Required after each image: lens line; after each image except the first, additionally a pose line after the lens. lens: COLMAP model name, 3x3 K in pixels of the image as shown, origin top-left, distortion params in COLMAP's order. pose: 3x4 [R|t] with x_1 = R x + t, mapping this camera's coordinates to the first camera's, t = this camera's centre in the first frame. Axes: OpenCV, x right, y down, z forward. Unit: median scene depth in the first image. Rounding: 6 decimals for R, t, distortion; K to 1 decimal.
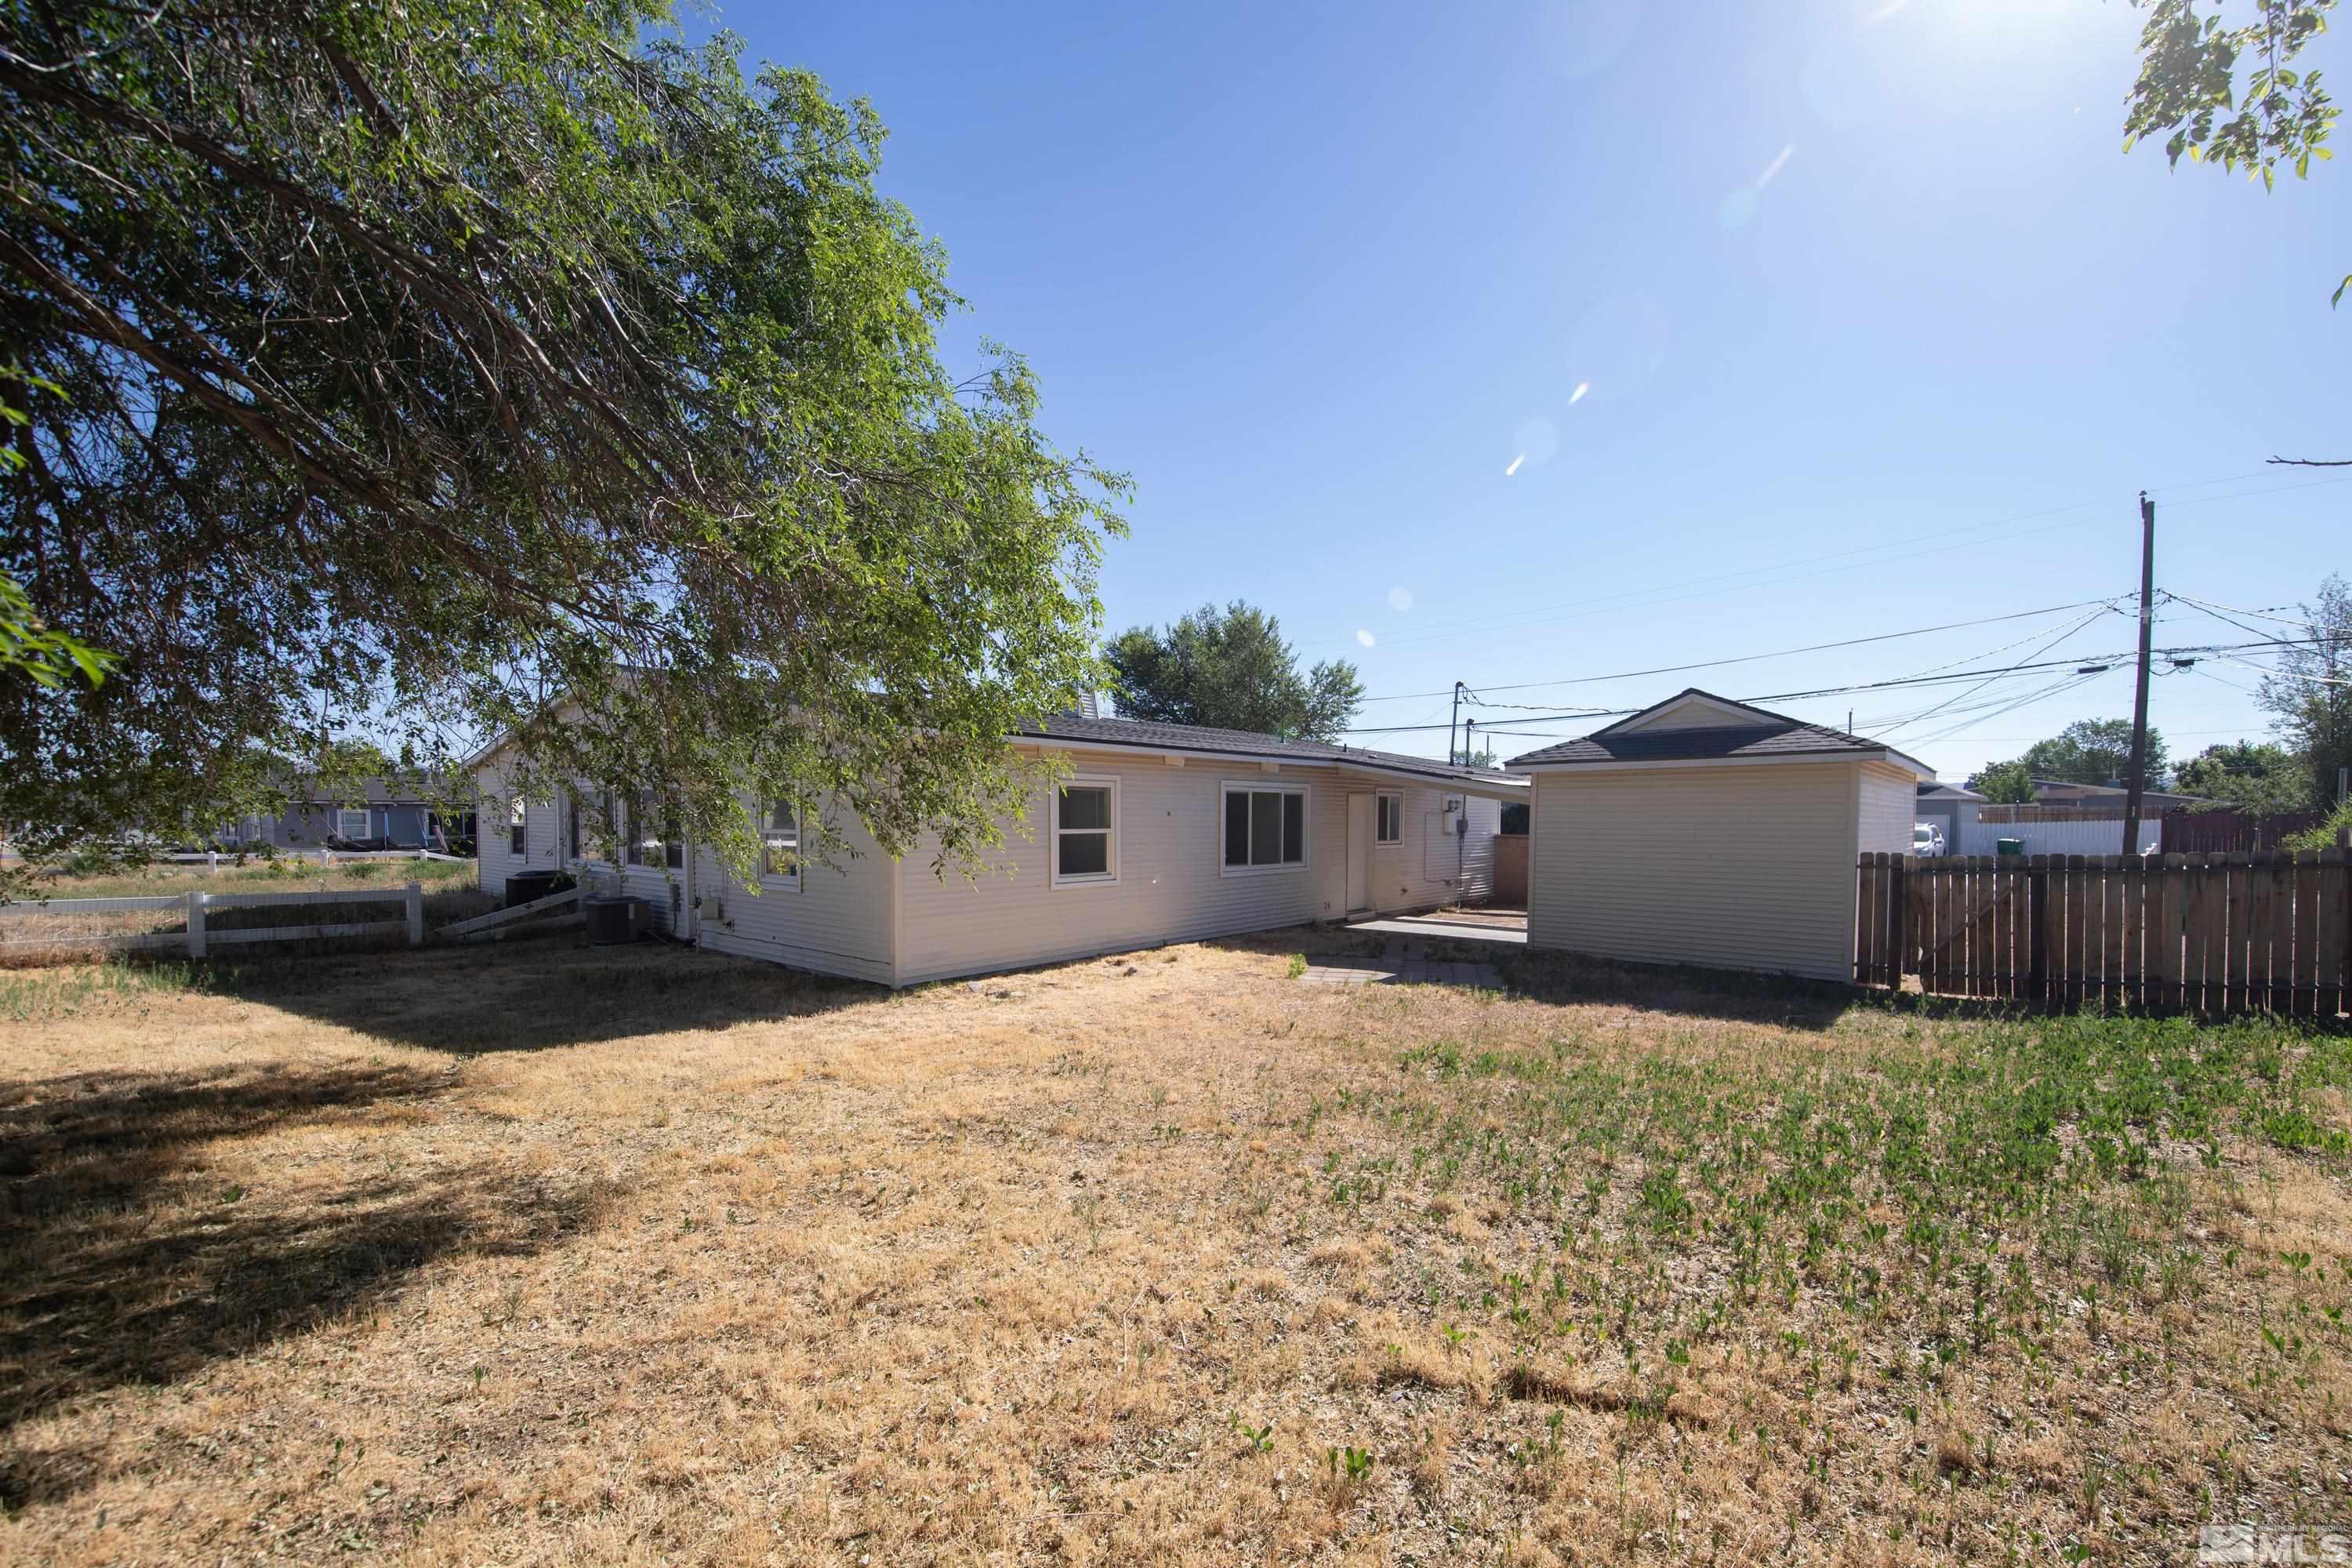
lens RADIAL K [[976.0, 0, 1176.0], [0, 976.0, 824.3], [0, 0, 1]] dist [0.000095, -0.000009]
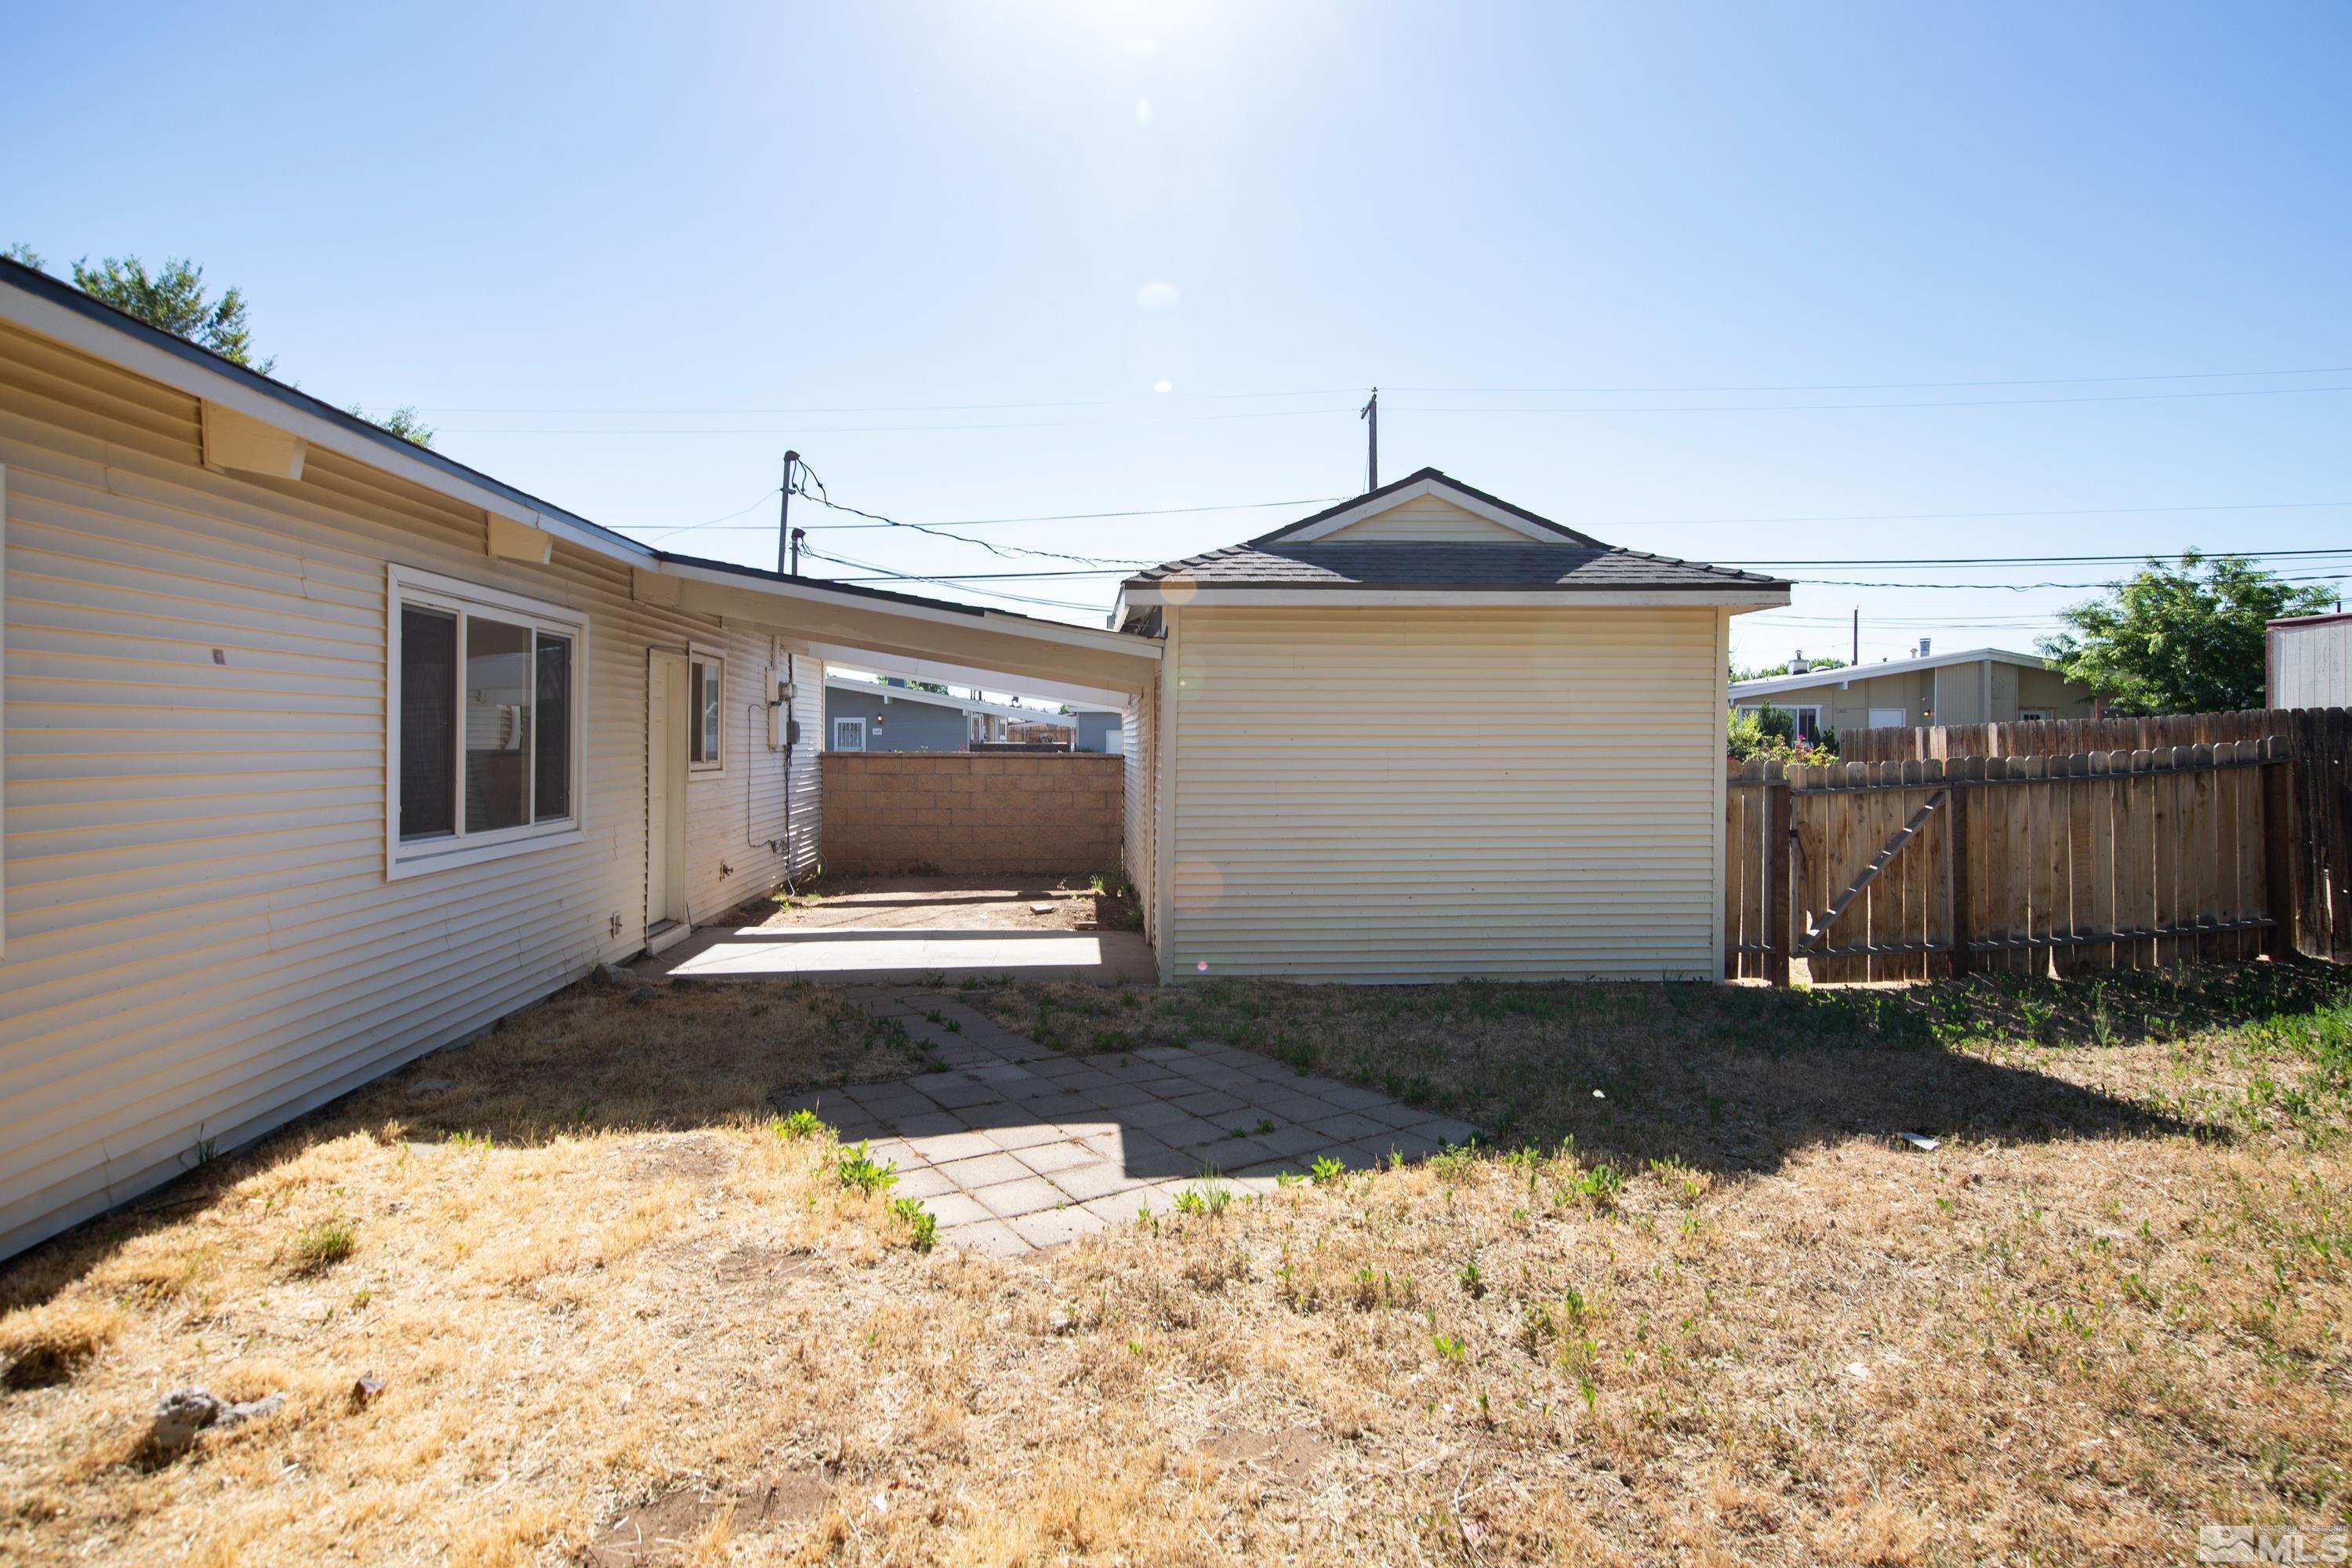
lens RADIAL K [[1265.1, 0, 1172.2], [0, 1265.1, 769.0], [0, 0, 1]] dist [0.010168, -0.000865]
pose [[0.688664, -0.015619, 0.724912, -0.078060], [0.005449, 0.999851, 0.016366, 0.014759], [-0.725060, -0.007321, 0.688647, 0.576865]]
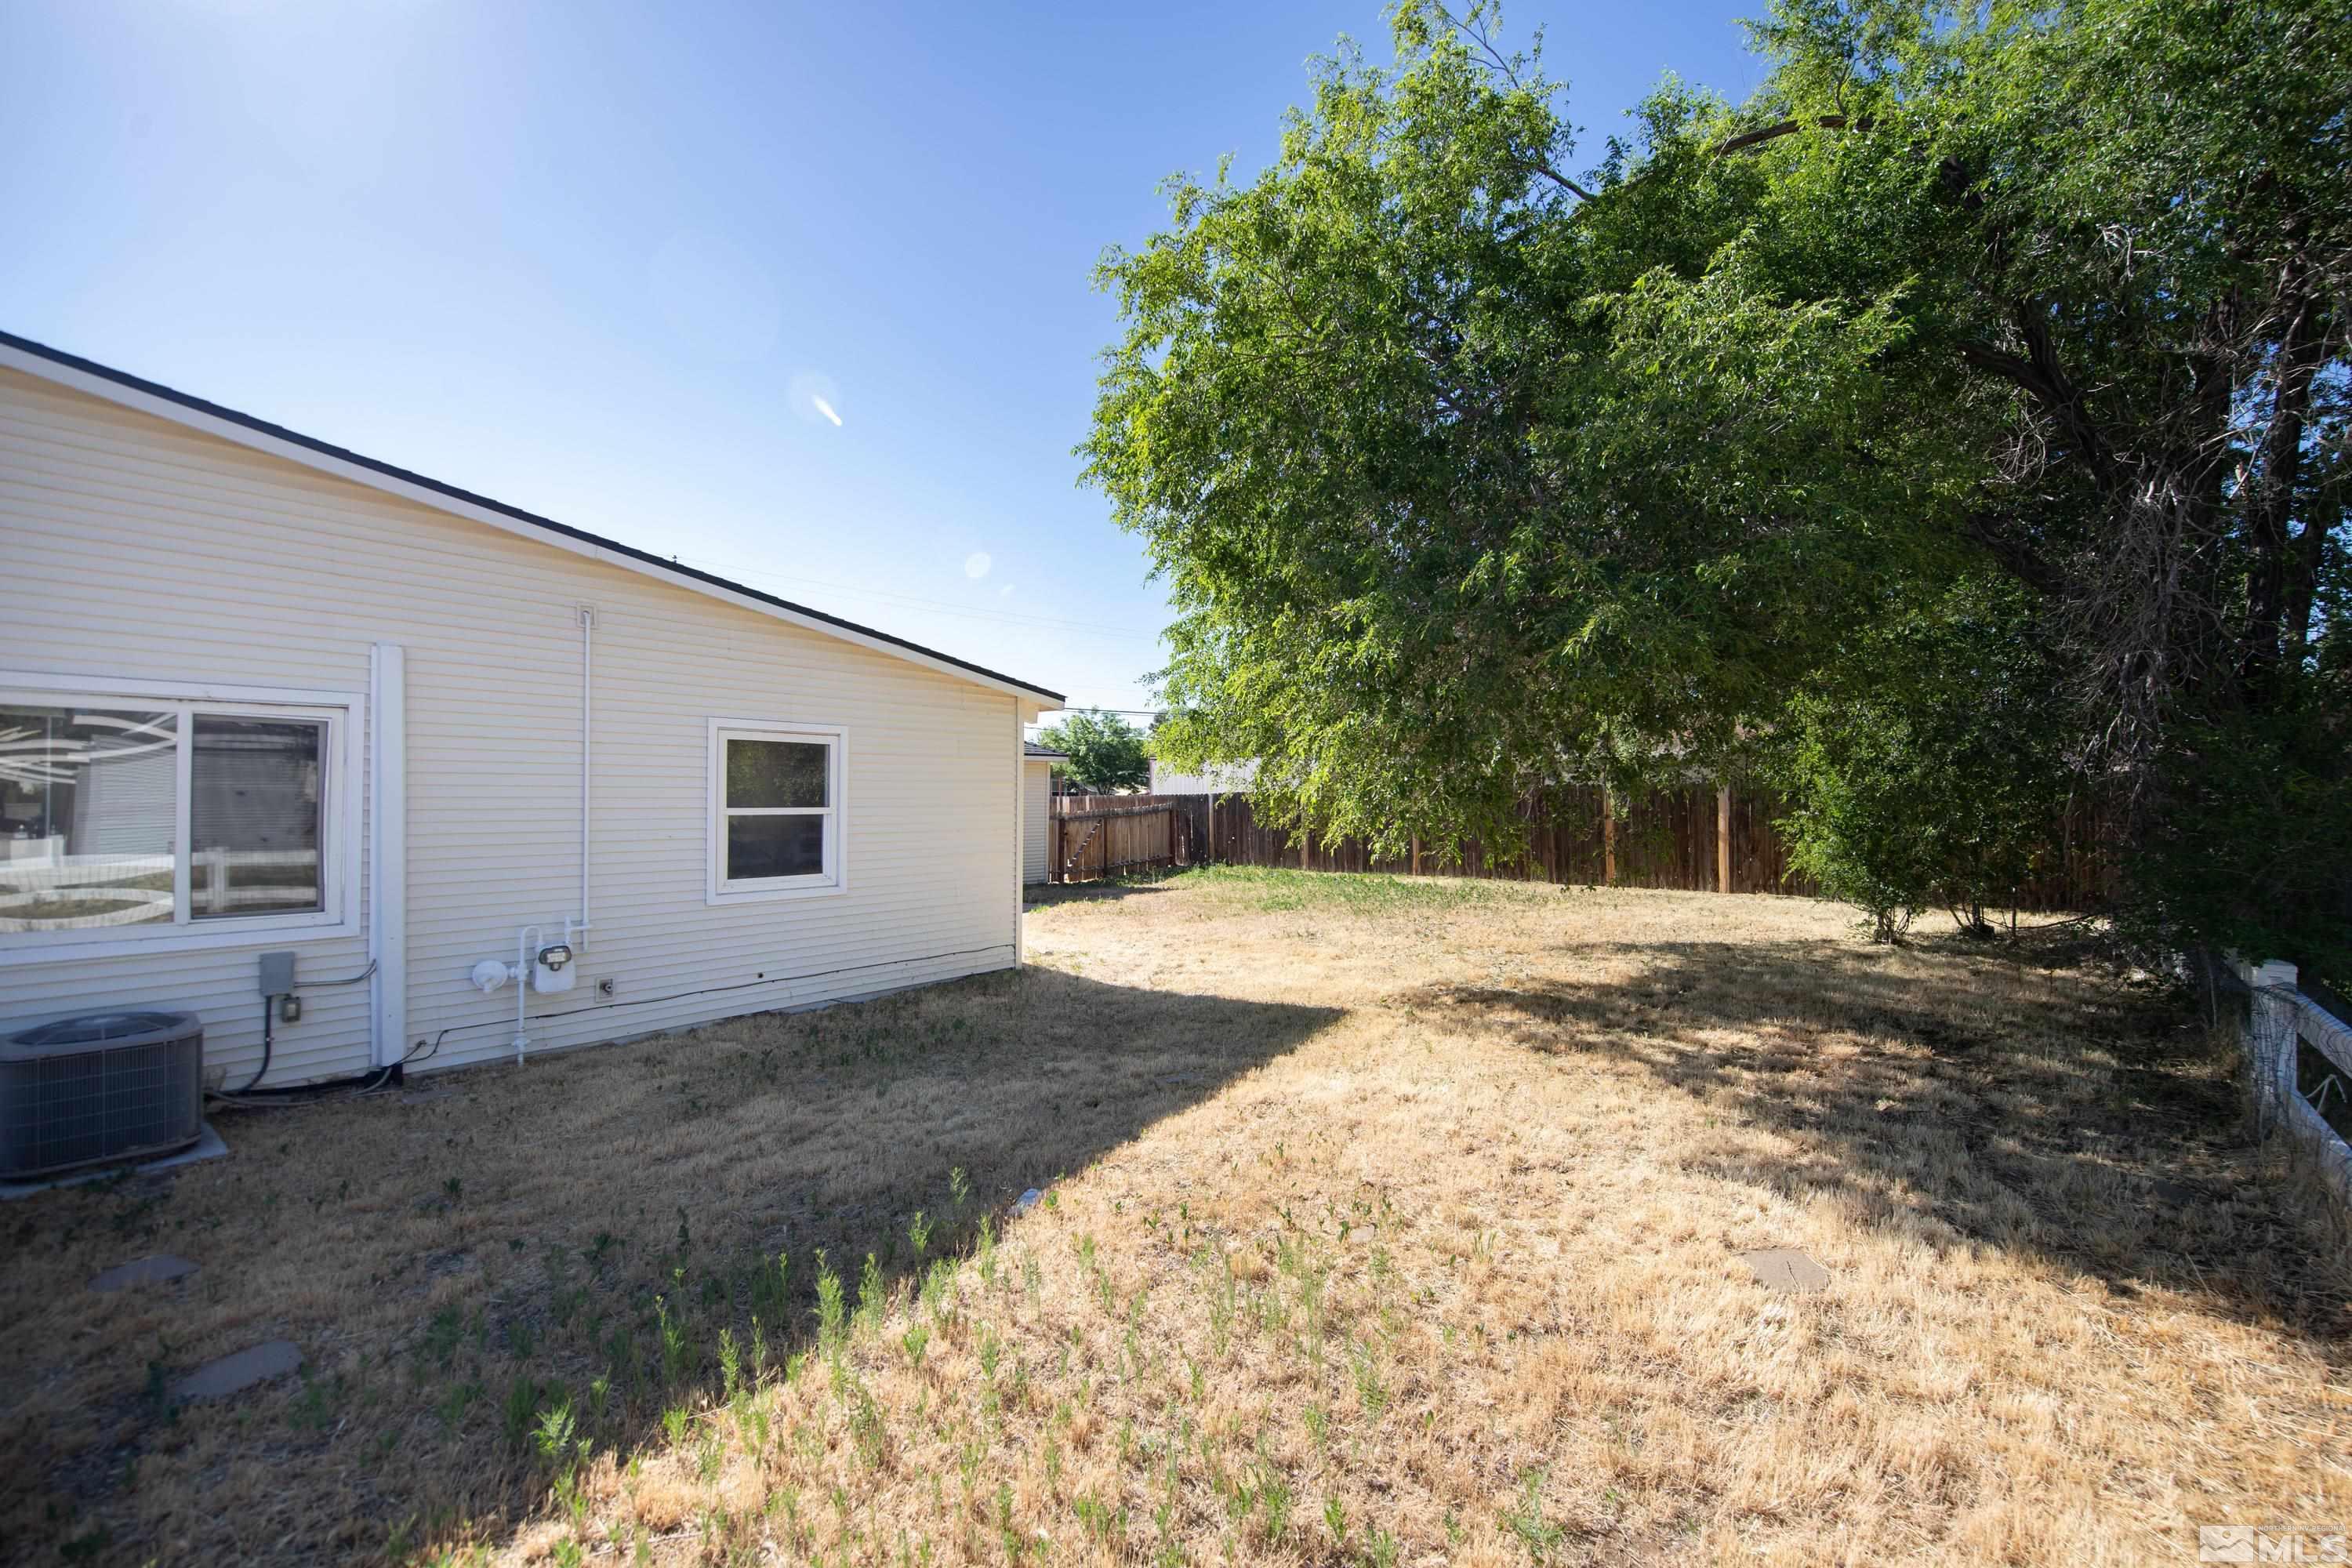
lens RADIAL K [[995.4, 0, 1176.0], [0, 995.4, 784.0], [0, 0, 1]] dist [-0.000325, -0.000043]
pose [[-0.038111, 0.010344, 0.999220, -0.962118], [0.003455, 0.999942, -0.010220, -0.002863], [-0.999268, 0.003062, -0.038144, 0.671411]]
